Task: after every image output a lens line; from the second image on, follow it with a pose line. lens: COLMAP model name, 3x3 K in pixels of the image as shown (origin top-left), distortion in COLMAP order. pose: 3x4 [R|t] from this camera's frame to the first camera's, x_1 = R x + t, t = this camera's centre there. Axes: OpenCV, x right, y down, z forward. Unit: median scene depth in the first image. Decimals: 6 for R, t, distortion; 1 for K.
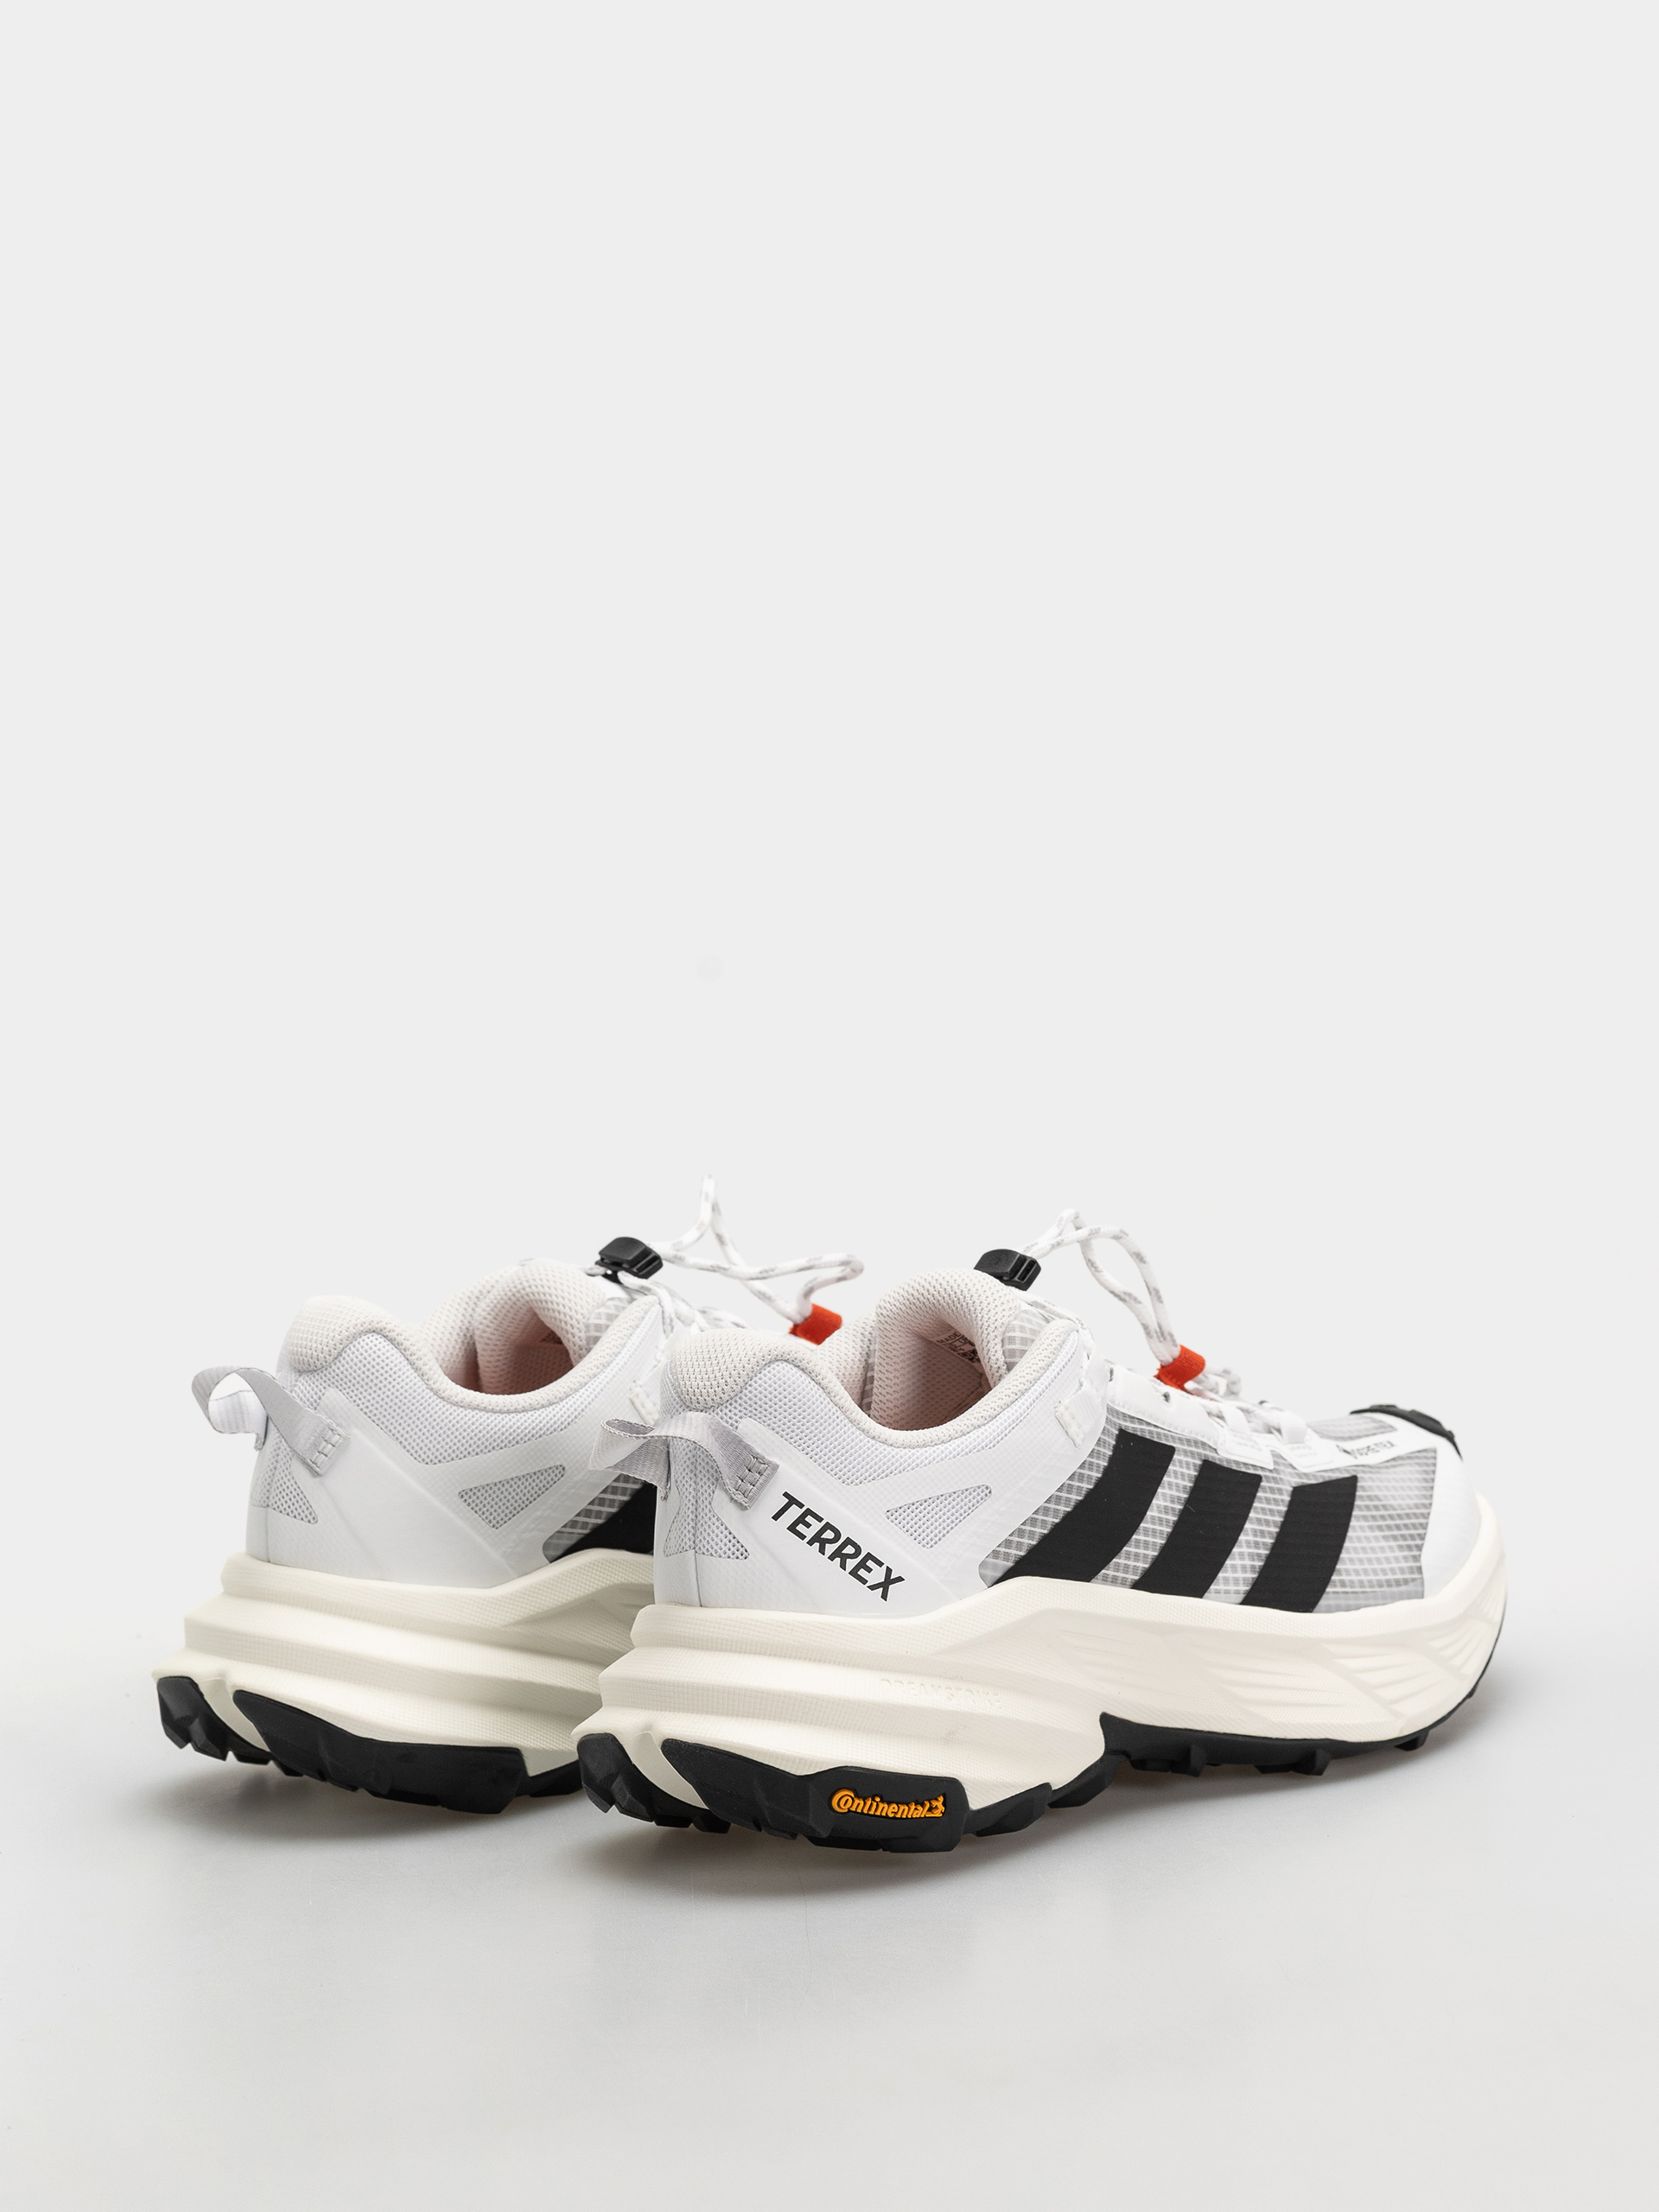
lens RADIAL K [[7270.6, 0, 878.4], [0, 7270.6, 978.6], [0, 0, 1]] dist [-0.092670, 2.419164]
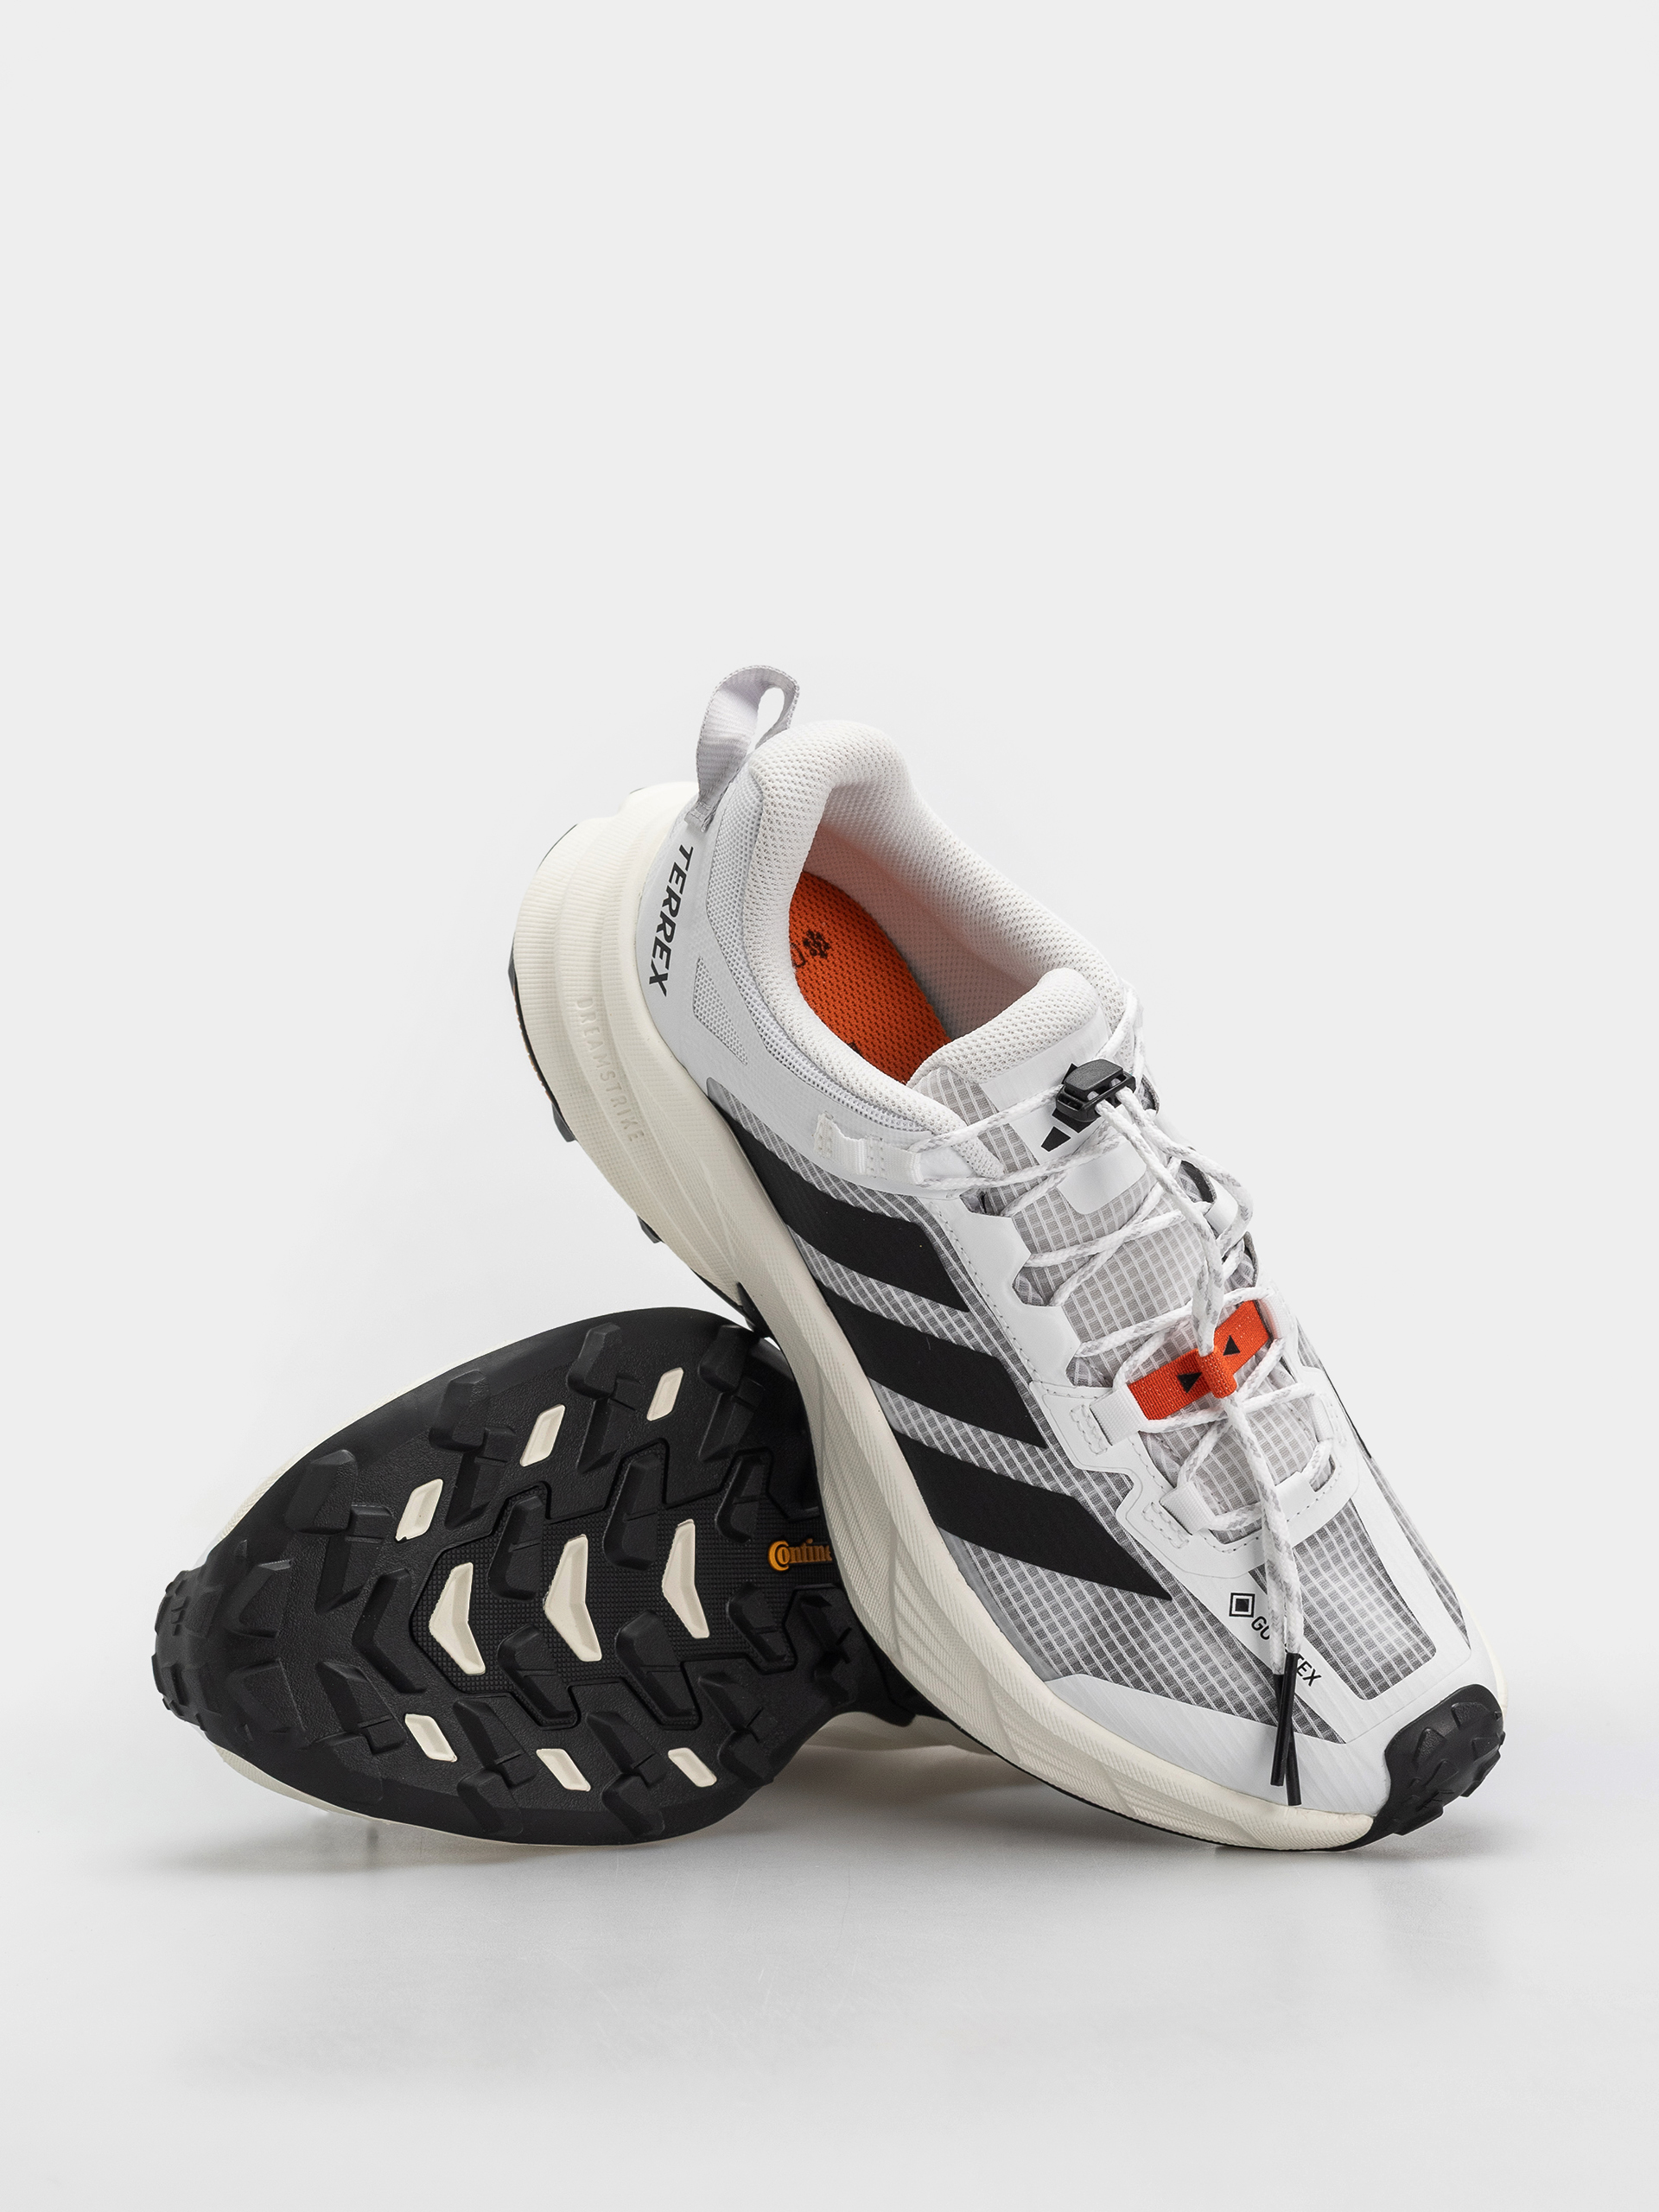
lens RADIAL K [[7270.6, 0, 878.4], [0, 7270.6, 978.6], [0, 0, 1]] dist [-0.092670, 2.419164]
pose [[-0.158158, 0.873554, -0.460313, 0.450789], [-0.358792, 0.383473, 0.851009, -0.768301], [0.919921, 0.299751, 0.252775, 0.773687]]
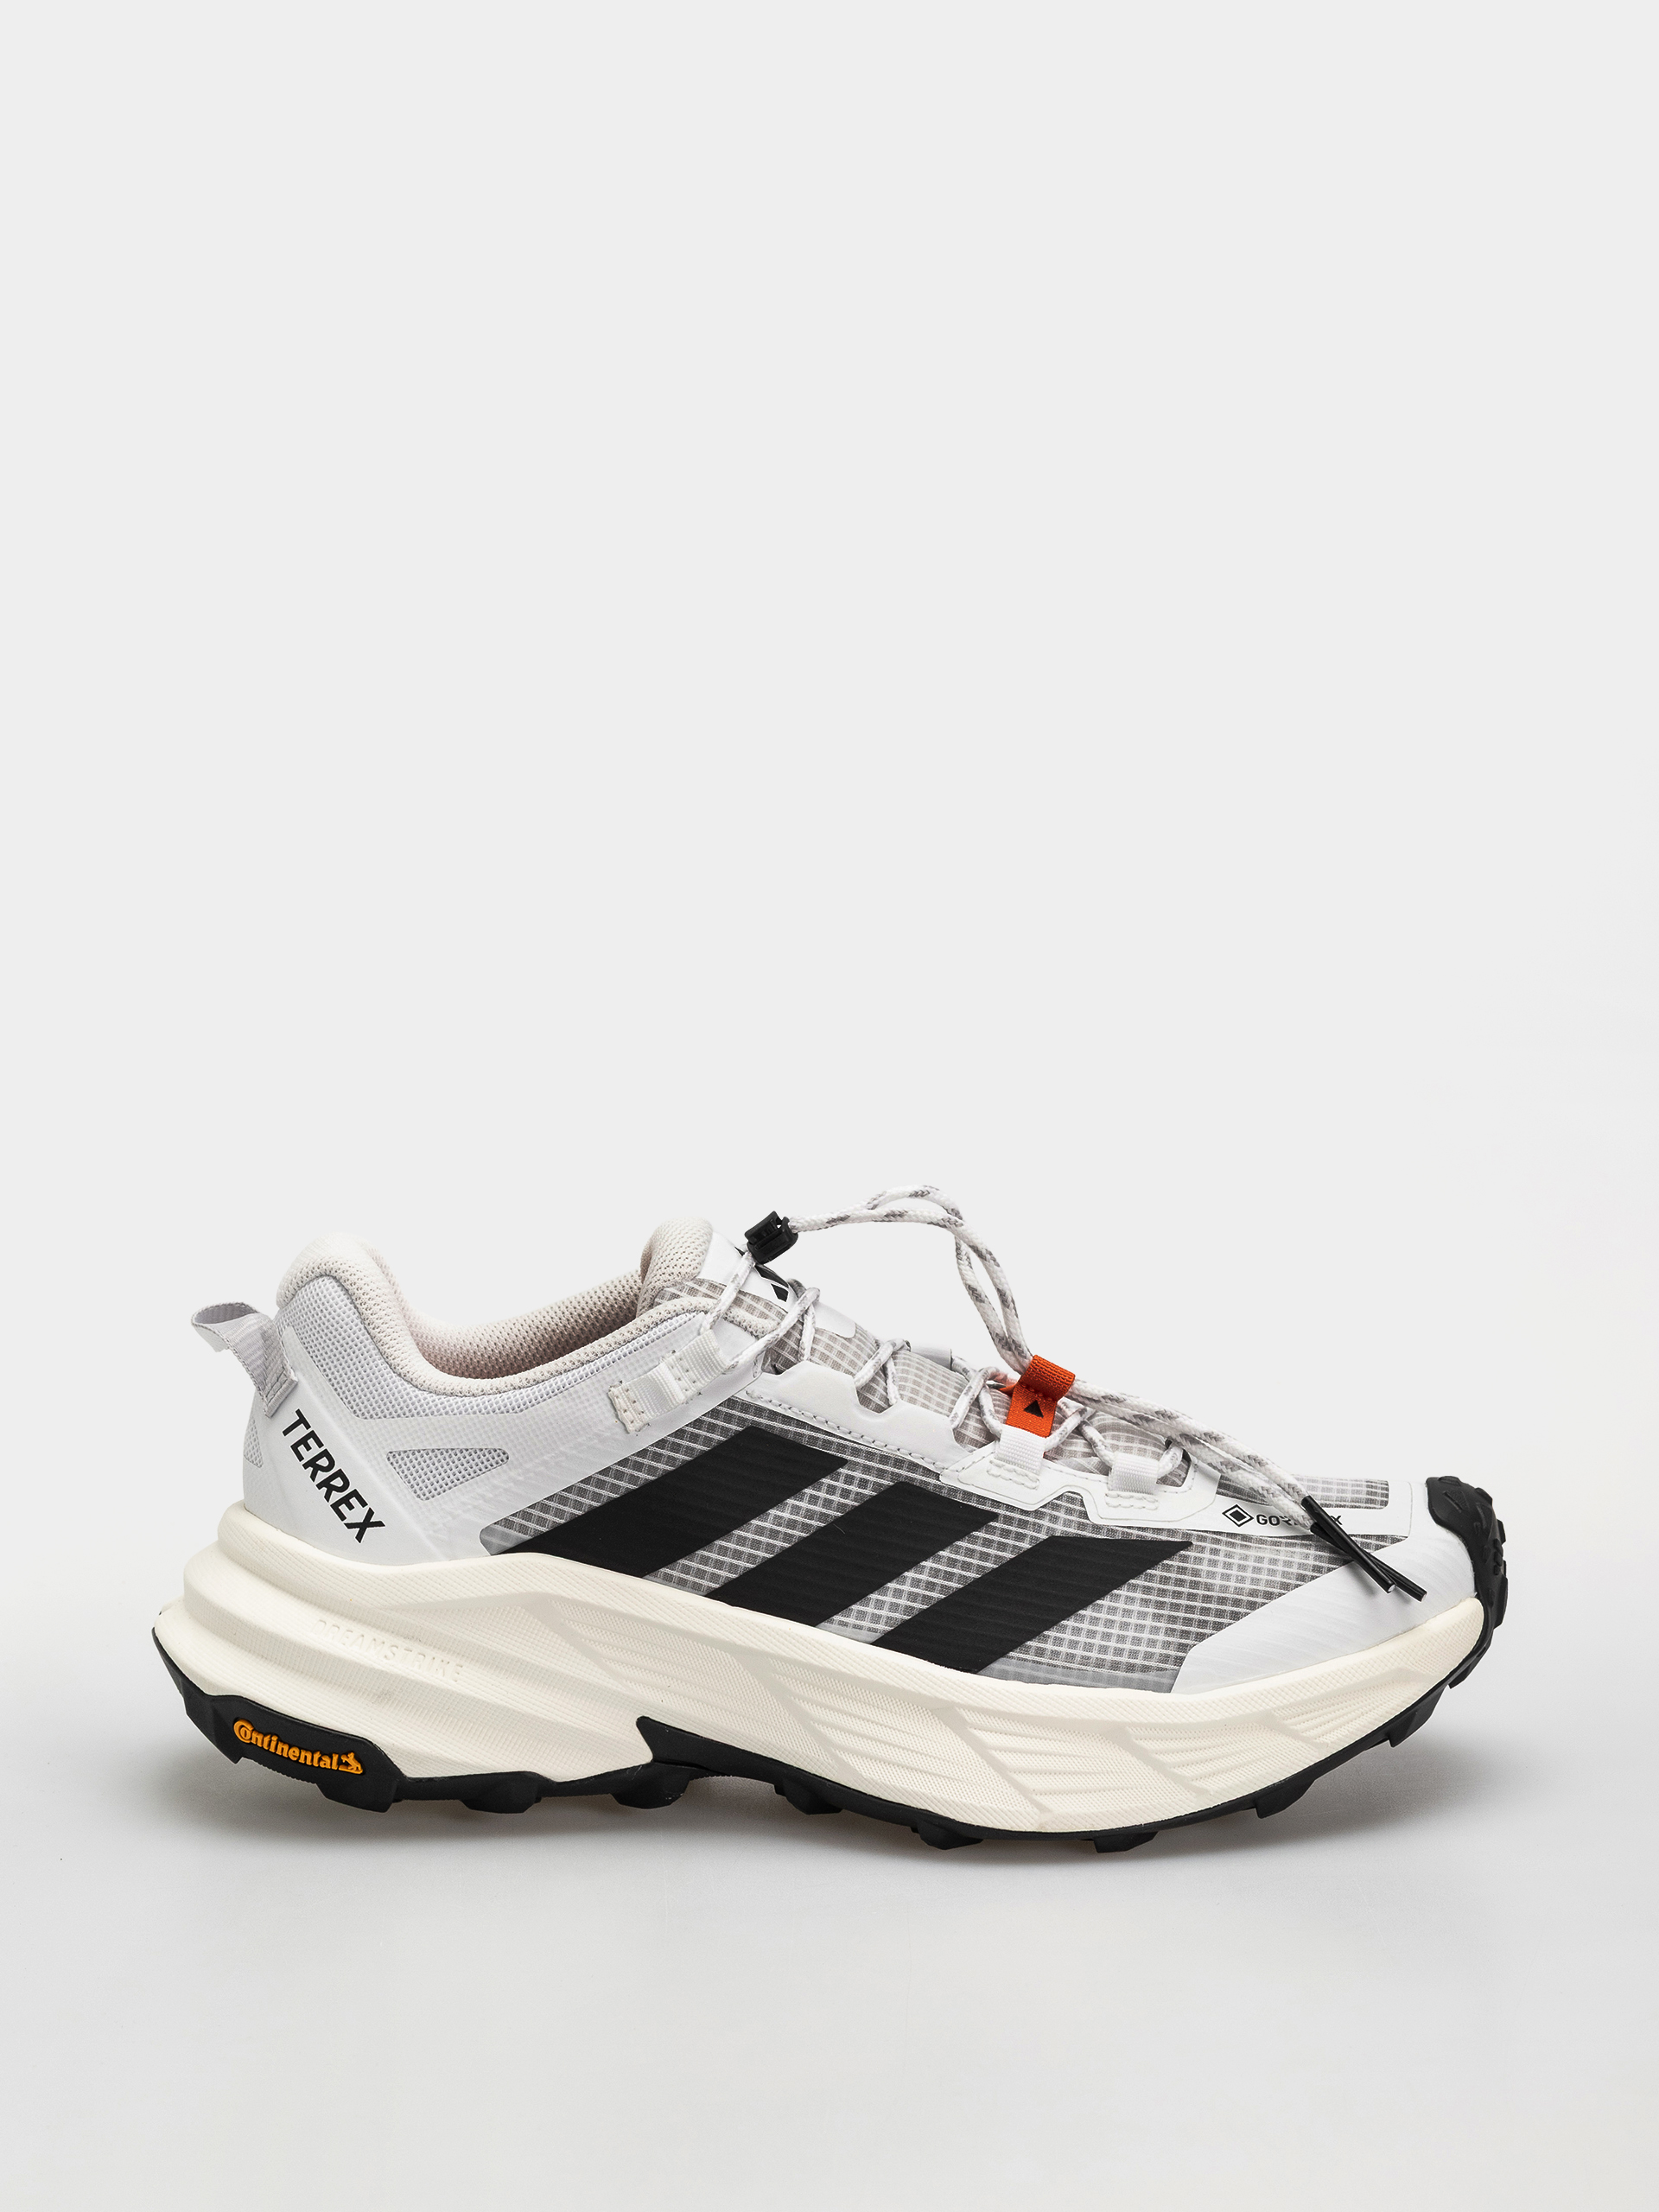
lens RADIAL K [[7270.6, 0, 878.4], [0, 7270.6, 978.6], [0, 0, 1]] dist [-0.092670, 2.419164]
pose [[0.657470, 0.170982, -0.733825, 0.736746], [-0.109793, 0.985258, 0.131197, -0.121349], [0.745439, -0.005689, 0.666550, 0.407751]]
